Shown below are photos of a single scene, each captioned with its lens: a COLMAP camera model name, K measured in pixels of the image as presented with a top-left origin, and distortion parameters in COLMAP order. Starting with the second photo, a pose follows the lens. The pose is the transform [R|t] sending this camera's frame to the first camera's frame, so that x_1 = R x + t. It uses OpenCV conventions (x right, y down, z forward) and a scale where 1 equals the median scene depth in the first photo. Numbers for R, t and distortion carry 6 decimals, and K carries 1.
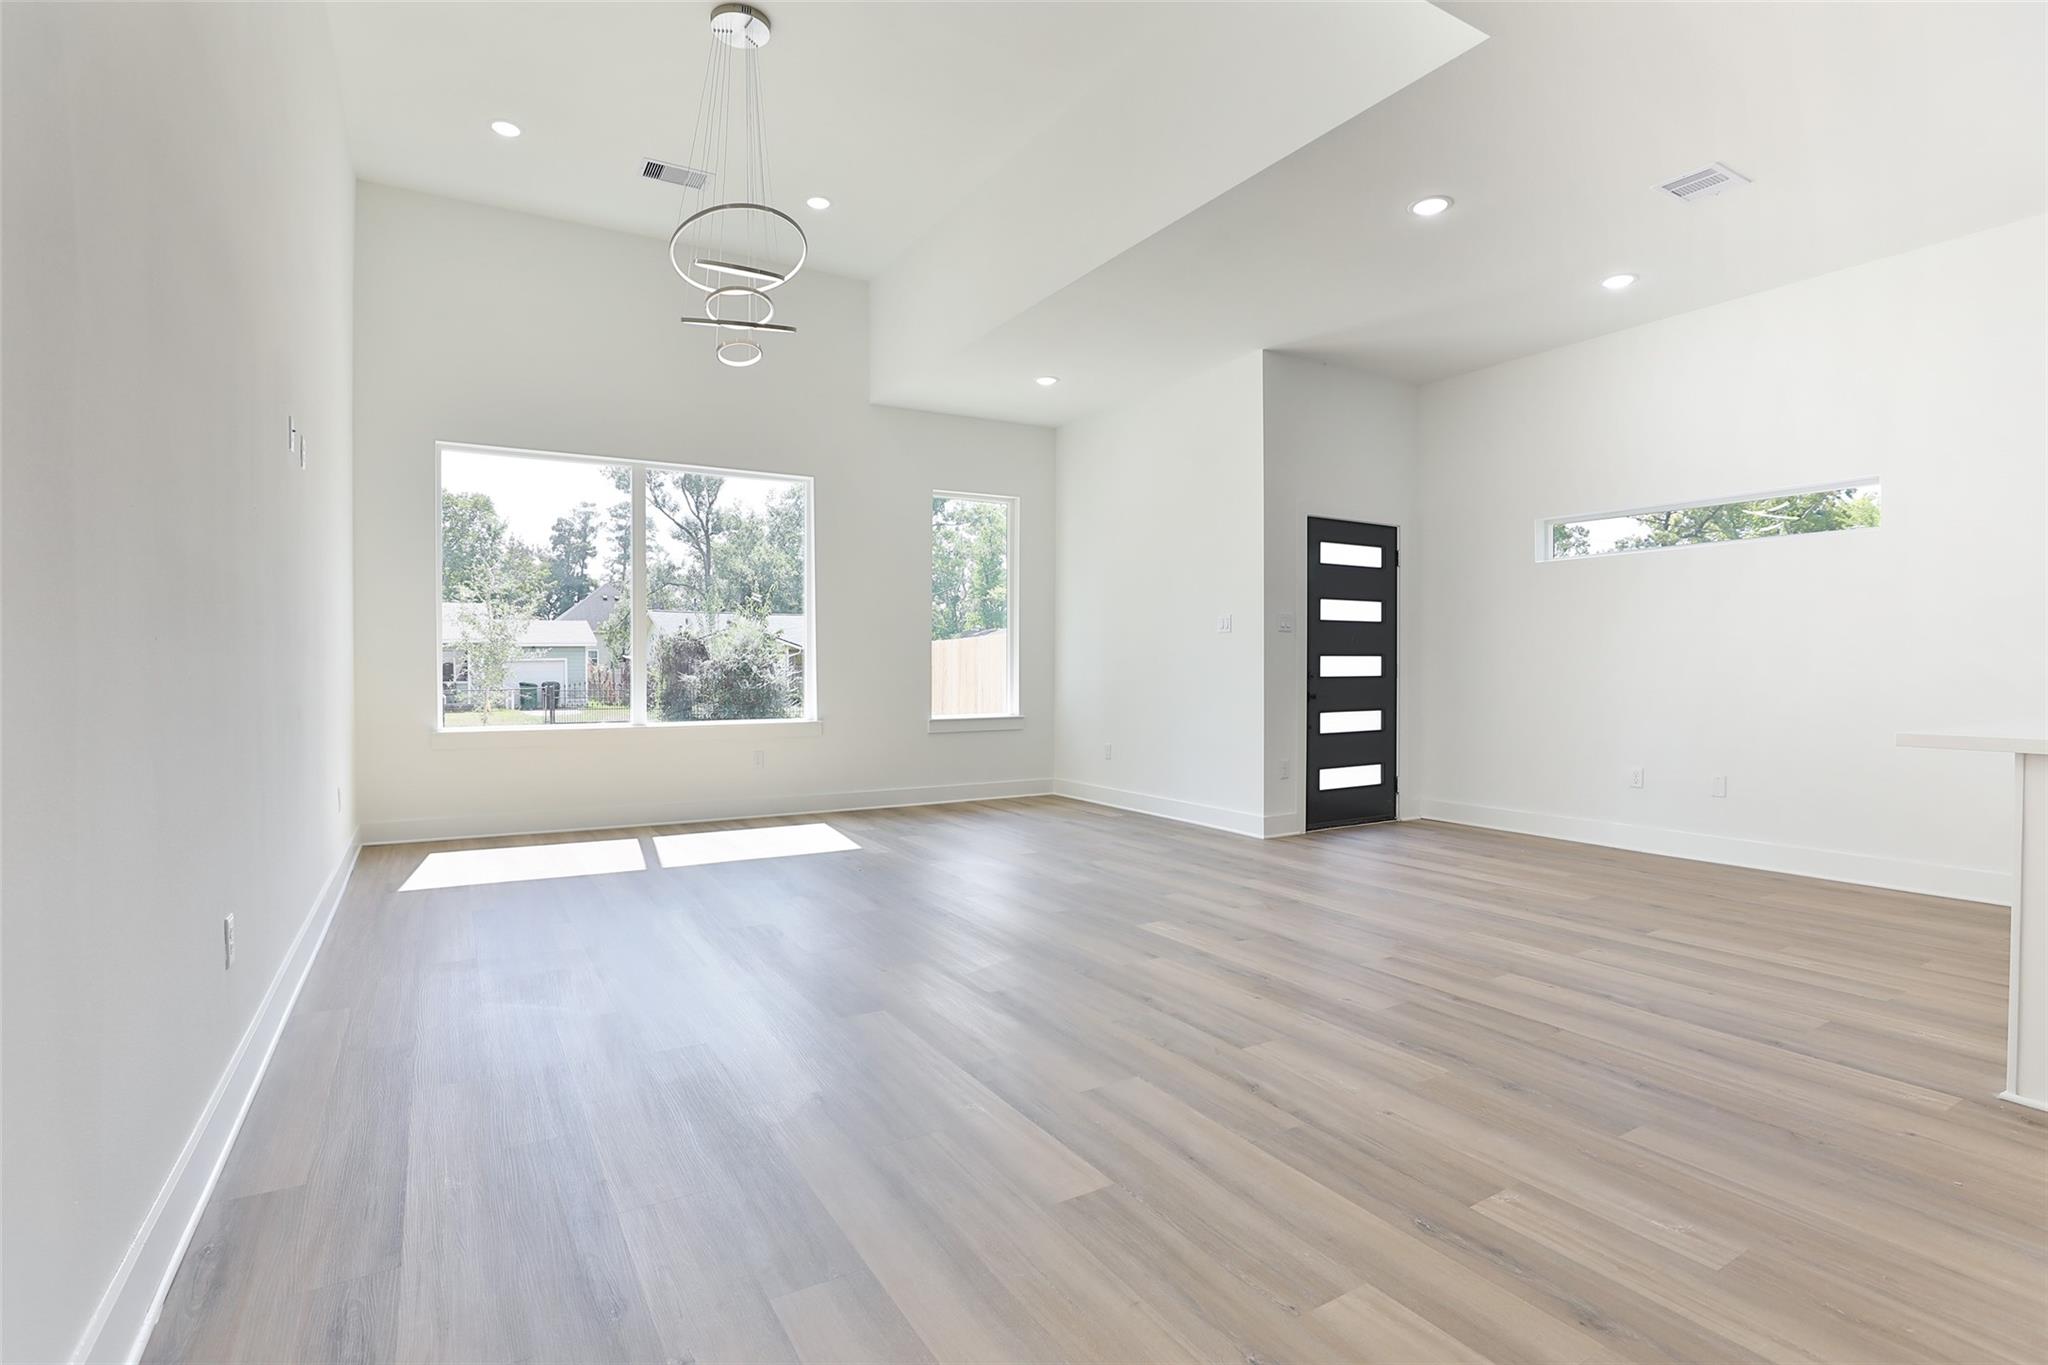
lens RADIAL K [[985.8, 0, 1024.0], [0, 985.8, 682.5], [0, 0, 1]] dist [-0.050399, 0.000156]
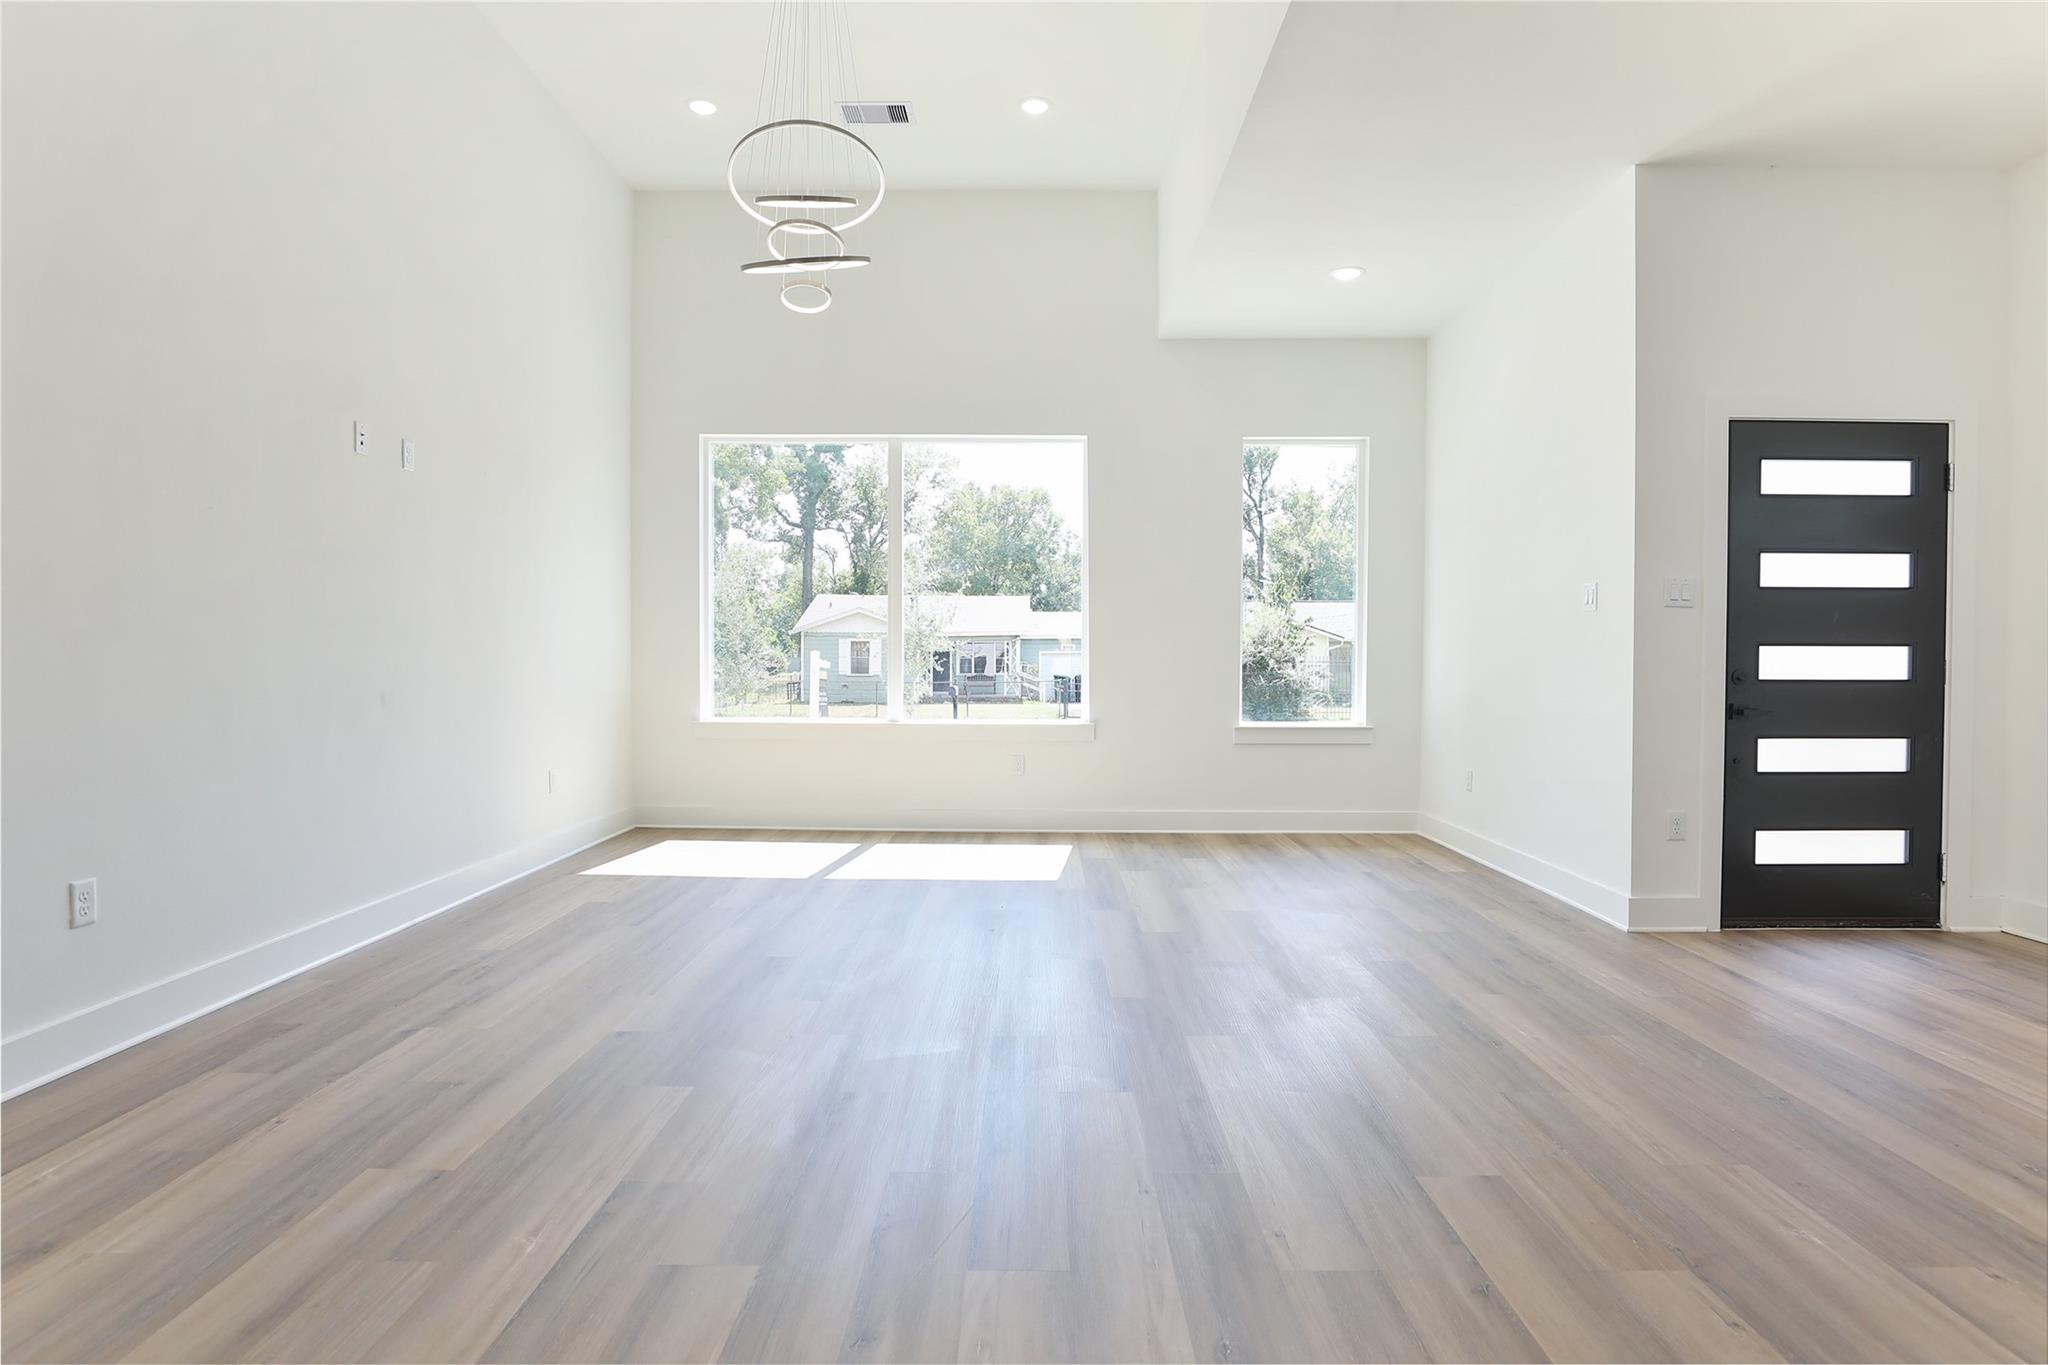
lens RADIAL K [[1101.6, 0, 1024.0], [0, 1101.6, 682.5], [0, 0, 1]] dist [-0.025388, -0.000276]
pose [[0.855648, 0.015471, -0.517327, 0.245511], [-0.013645, 0.999880, 0.007332, -0.002646], [0.517378, 0.000785, 0.855757, 0.168462]]
